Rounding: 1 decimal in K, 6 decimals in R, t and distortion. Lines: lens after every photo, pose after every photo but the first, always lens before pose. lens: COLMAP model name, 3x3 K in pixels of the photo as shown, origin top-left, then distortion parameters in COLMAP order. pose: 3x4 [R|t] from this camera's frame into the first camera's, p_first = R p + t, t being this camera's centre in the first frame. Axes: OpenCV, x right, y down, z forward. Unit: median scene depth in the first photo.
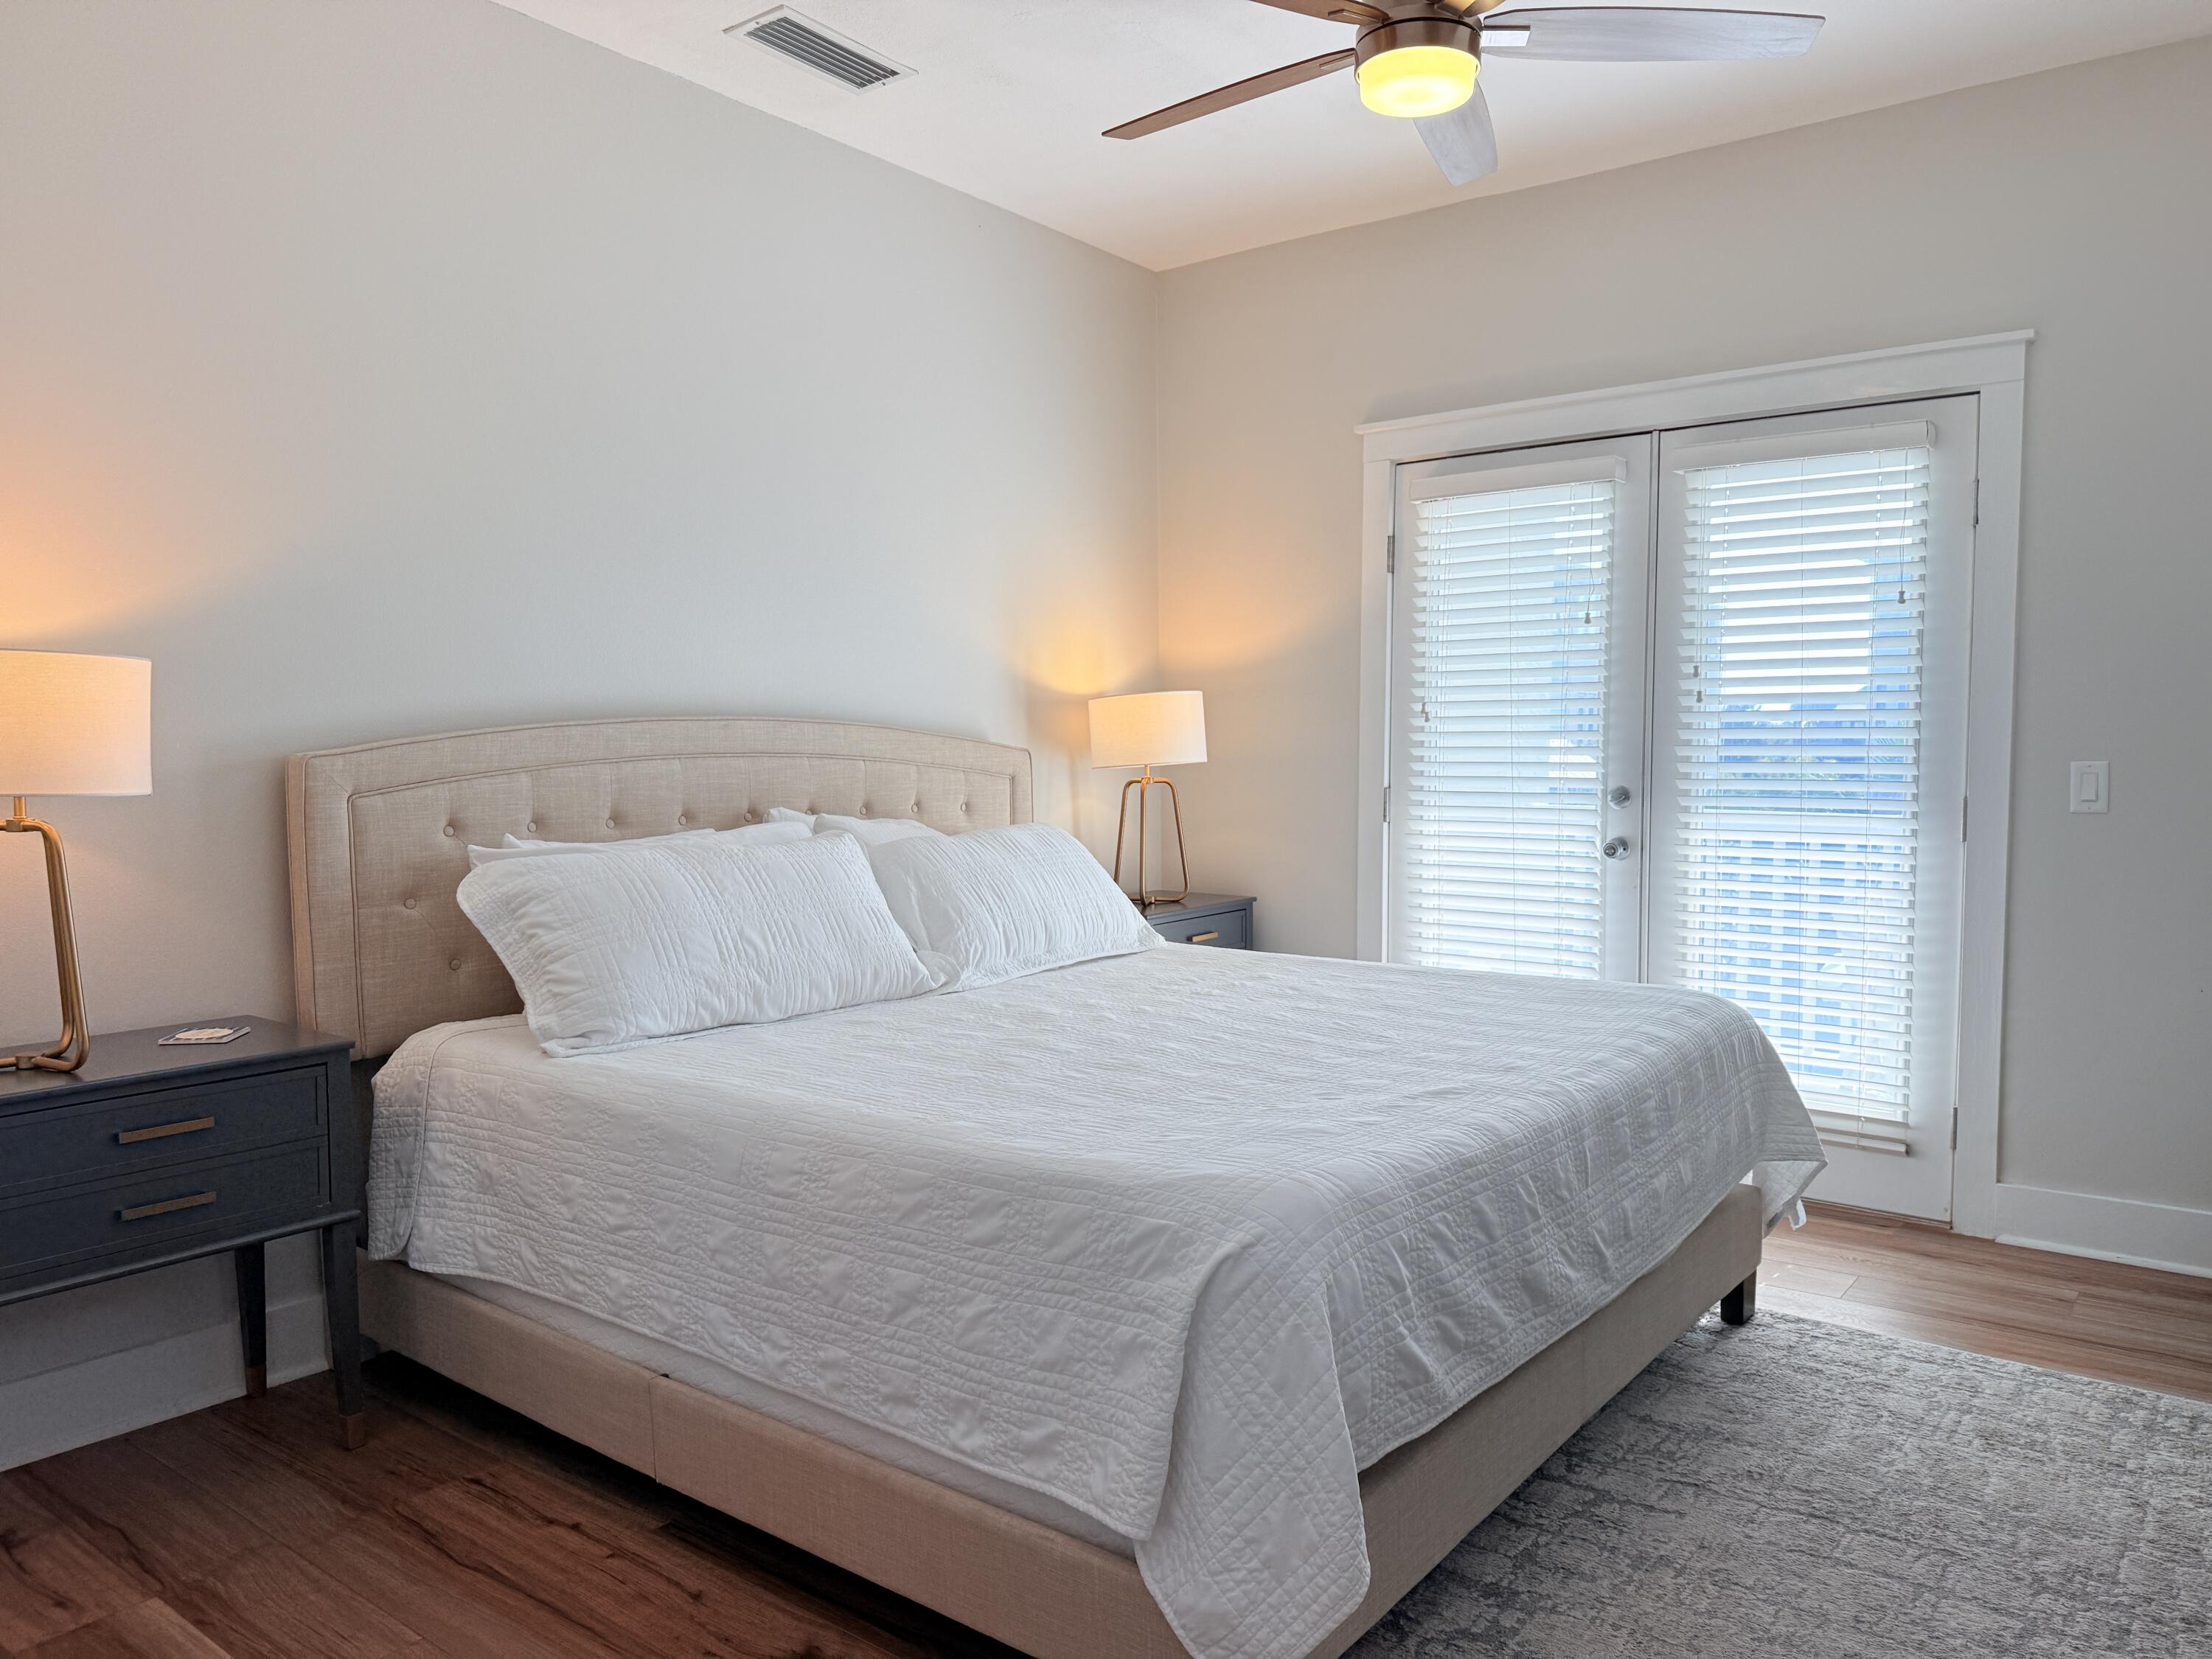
lens RADIAL K [[1550.3, 0, 1107.7], [0, 1550.3, 841.0], [0, 0, 1]] dist [0.138425, -0.243781]
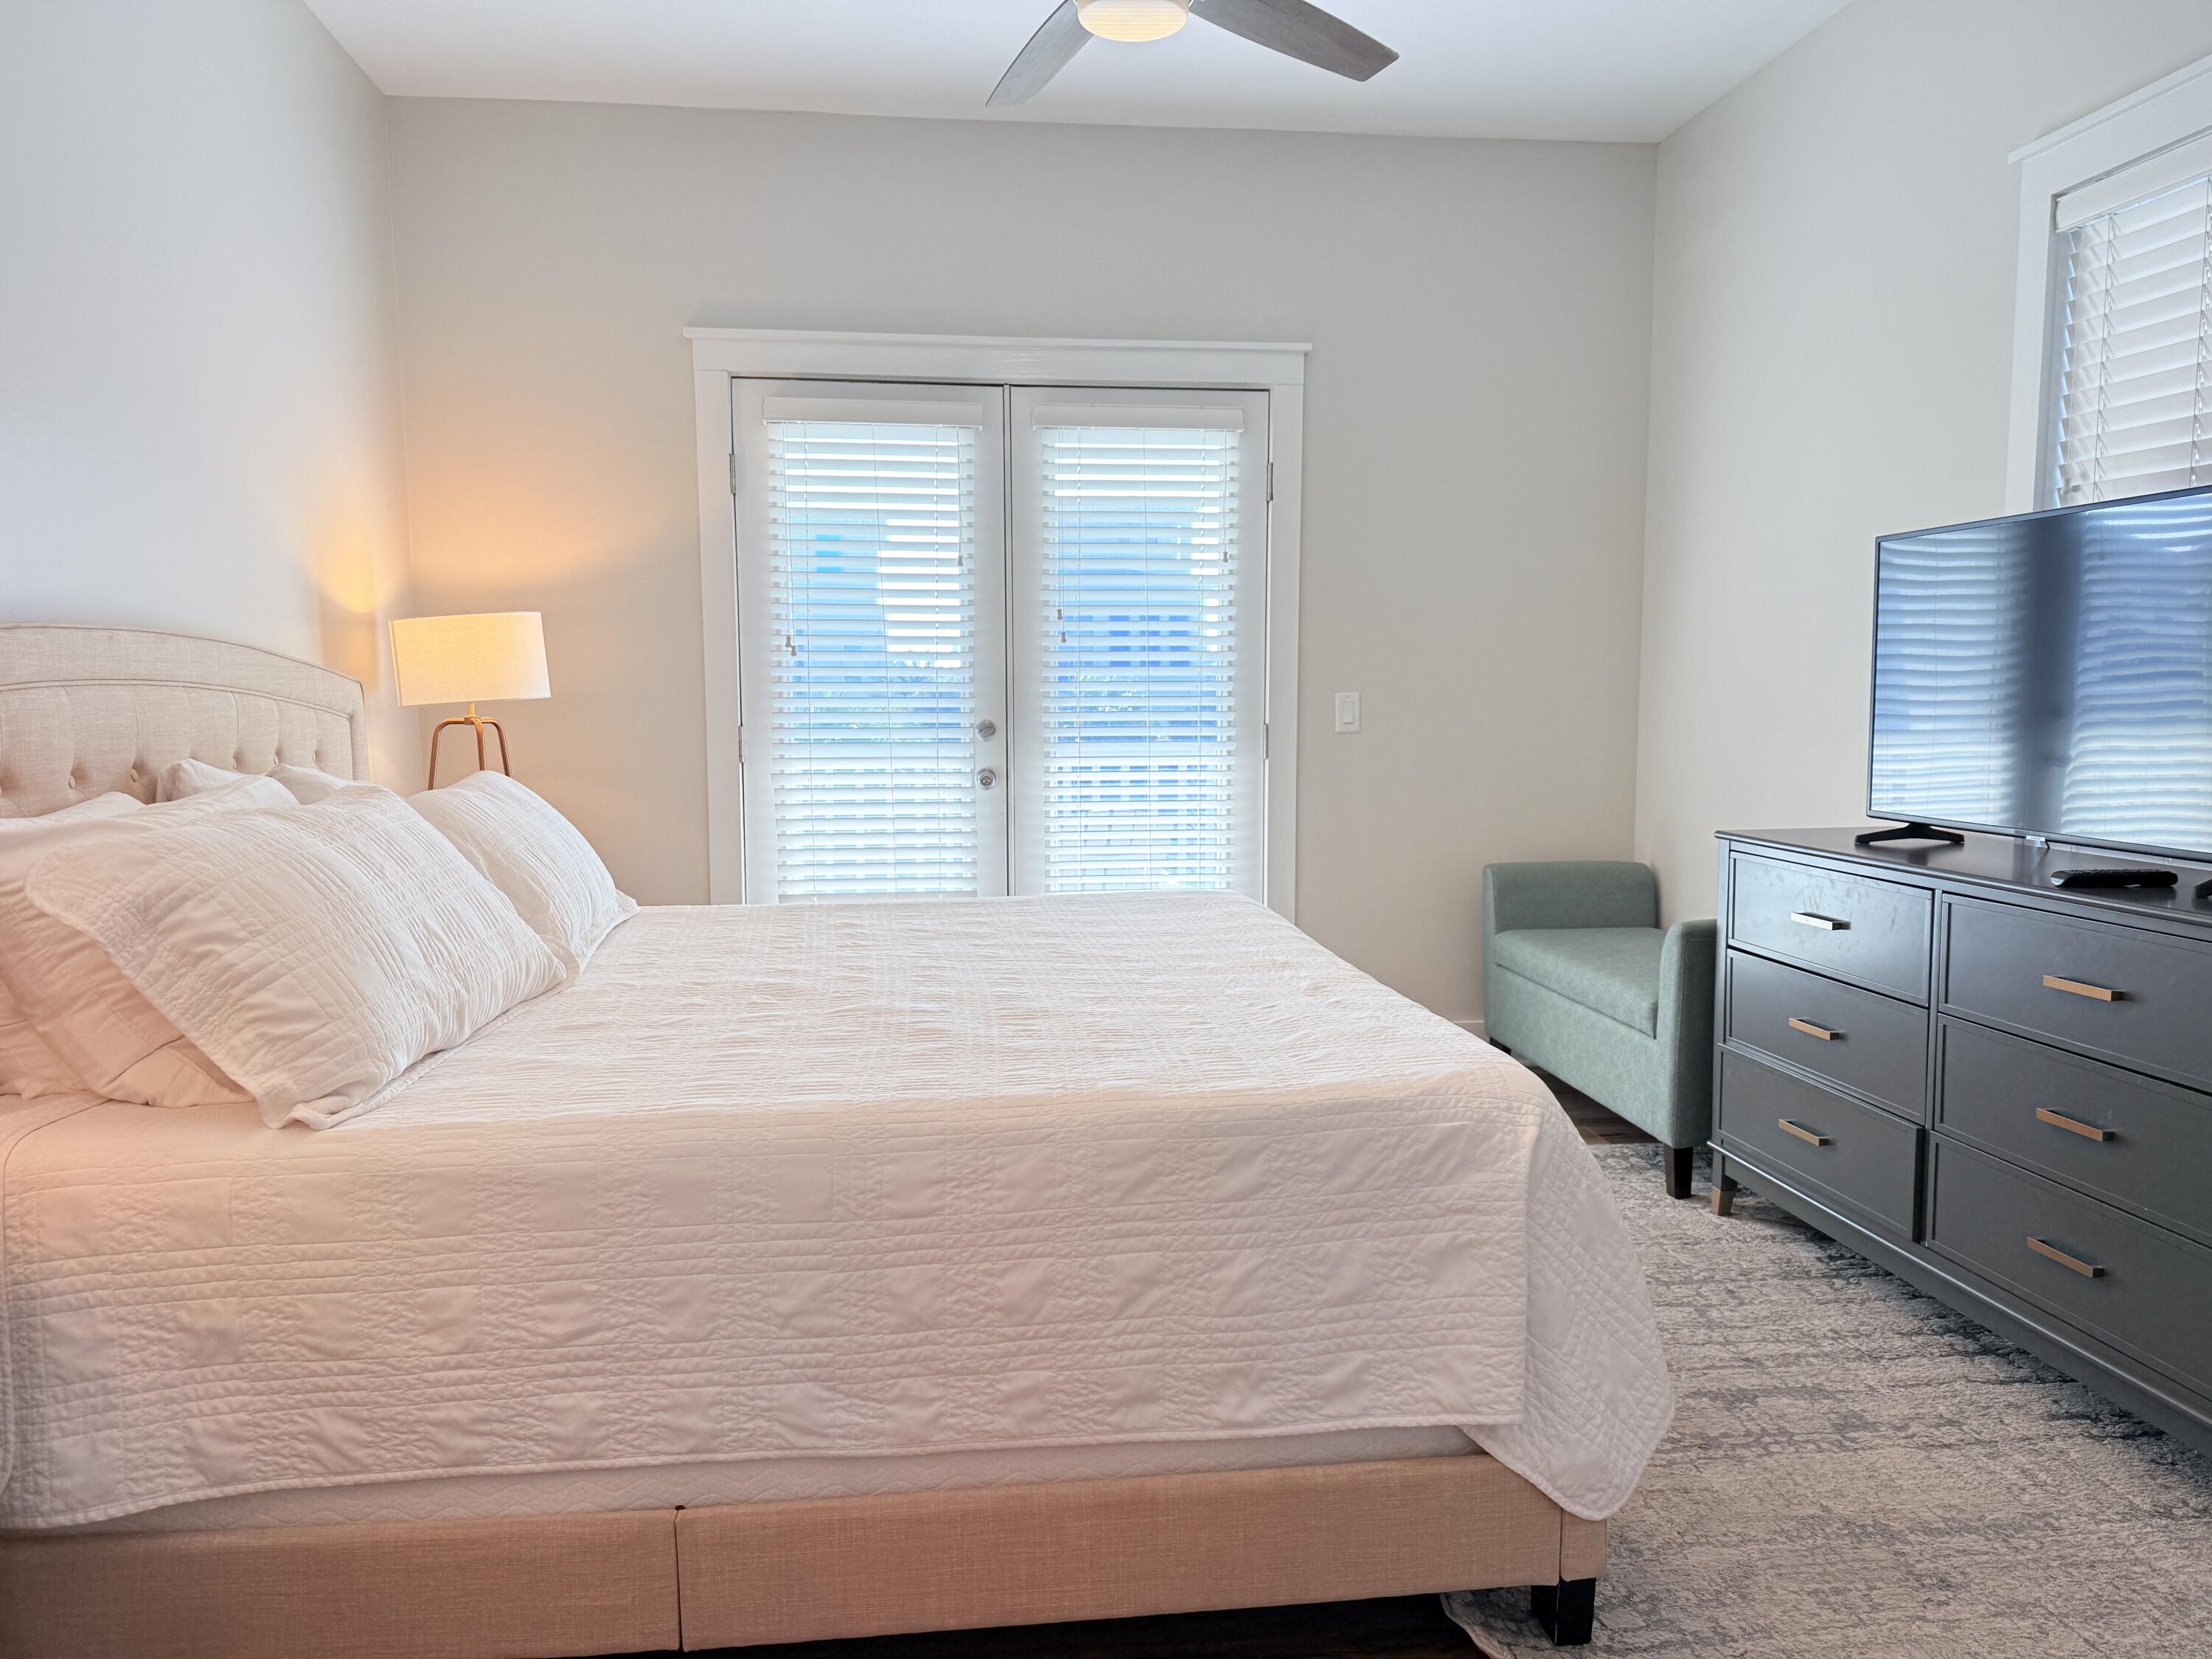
lens RADIAL K [[1577.3, 0, 1106.0], [0, 1577.3, 829.5], [0, 0, 1]] dist [0.083418, -0.099031]
pose [[0.713164, -0.061294, 0.698313, -0.667040], [0.047418, 0.998106, 0.039181, 0.001731], [-0.699392, 0.005170, 0.714720, 0.336357]]
